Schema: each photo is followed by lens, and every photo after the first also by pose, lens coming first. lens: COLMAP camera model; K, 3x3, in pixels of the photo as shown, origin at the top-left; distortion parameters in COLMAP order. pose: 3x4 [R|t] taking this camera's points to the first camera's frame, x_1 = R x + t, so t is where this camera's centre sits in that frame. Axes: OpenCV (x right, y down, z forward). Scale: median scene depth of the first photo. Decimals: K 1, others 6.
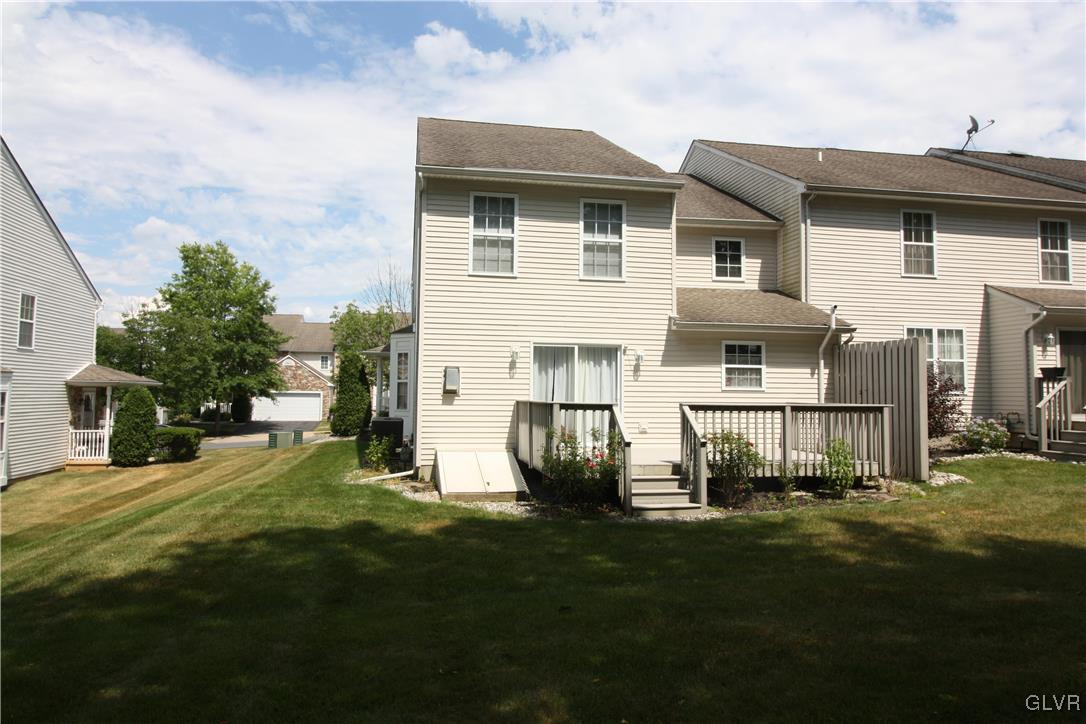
lens RADIAL K [[730.2, 0, 543.4], [0, 730.2, 360.0], [0, 0, 1]] dist [-0.001669, -0.000974]
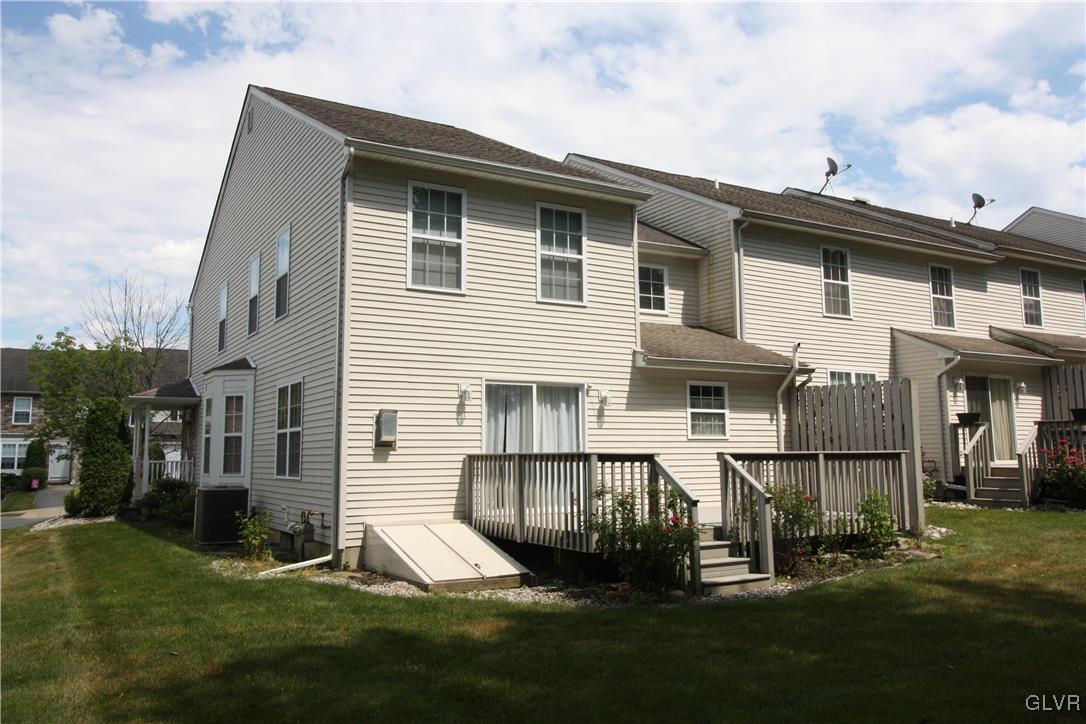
lens RADIAL K [[850.8, 0, 540.4], [0, 850.8, 358.7], [0, 0, 1]] dist [0.009296, 0.003829]
pose [[0.940597, 0.020737, 0.338891, -0.250692], [0.002158, 0.997748, -0.067044, 0.013959], [-0.339518, 0.063793, 0.938434, 0.122367]]
